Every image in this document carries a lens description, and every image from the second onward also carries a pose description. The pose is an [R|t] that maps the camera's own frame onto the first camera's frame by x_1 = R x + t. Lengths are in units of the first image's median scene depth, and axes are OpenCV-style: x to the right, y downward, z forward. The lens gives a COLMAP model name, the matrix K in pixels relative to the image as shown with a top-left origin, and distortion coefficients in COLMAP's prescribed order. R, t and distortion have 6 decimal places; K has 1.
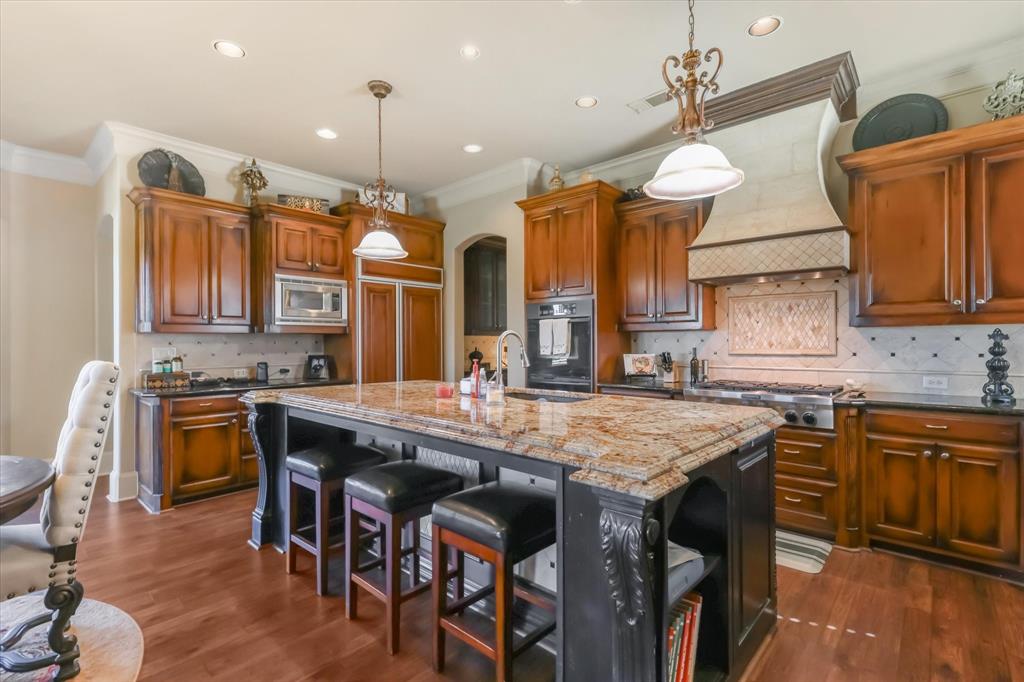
lens RADIAL K [[456.8, 0, 516.5], [0, 456.8, 339.3], [0, 0, 1]] dist [0.003121, 0.001033]
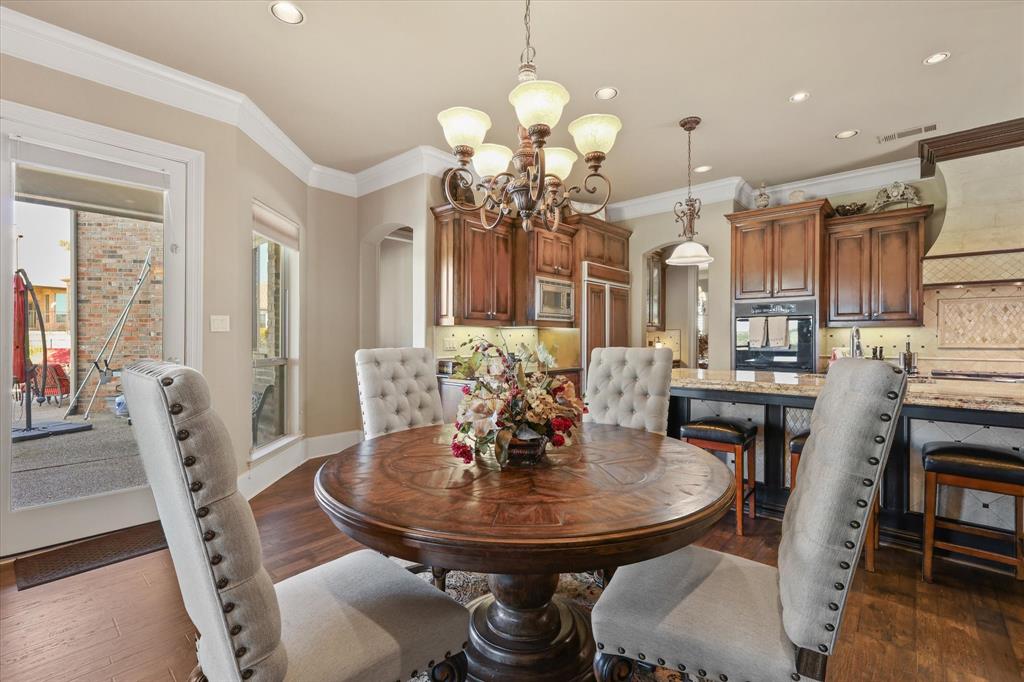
lens RADIAL K [[456.8, 0, 510.7], [0, 456.8, 342.8], [0, 0, 1]] dist [0.003121, 0.001033]
pose [[0.999956, 0.007658, 0.005485, -0.637349], [-0.007707, 0.999931, 0.008864, 0.017310], [-0.005417, -0.008905, 0.999946, -0.169015]]
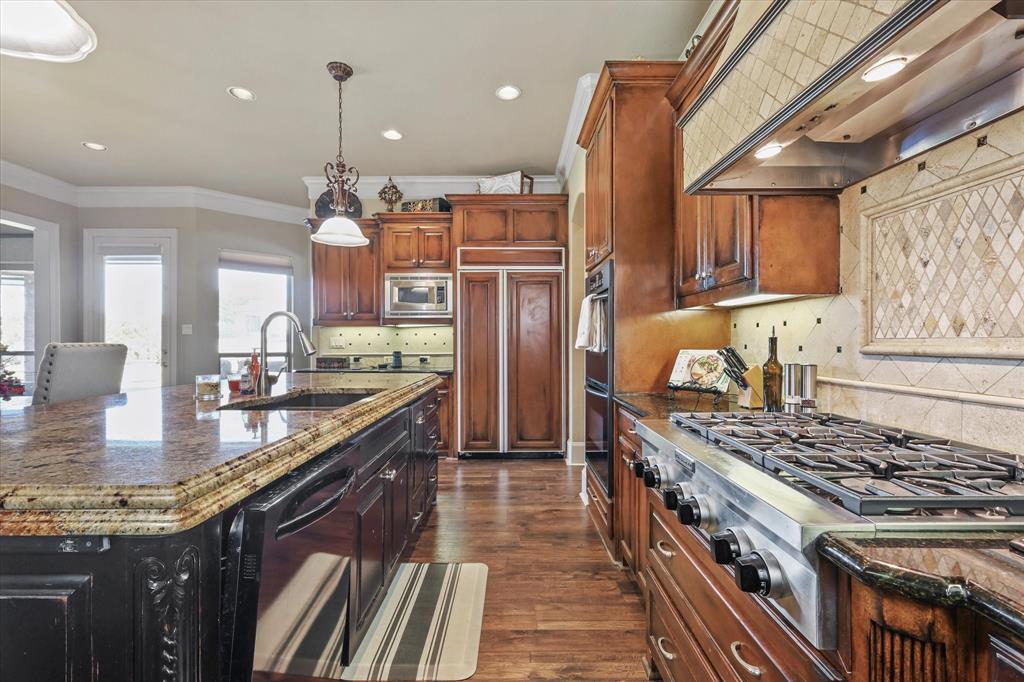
lens RADIAL K [[456.8, 0, 510.0], [0, 456.8, 341.5], [0, 0, 1]] dist [0.003121, 0.001033]
pose [[0.667146, 0.004551, -0.744913, 0.556112], [-0.000344, 0.999983, 0.005802, 0.020262], [0.744927, -0.003615, 0.667136, 0.501991]]
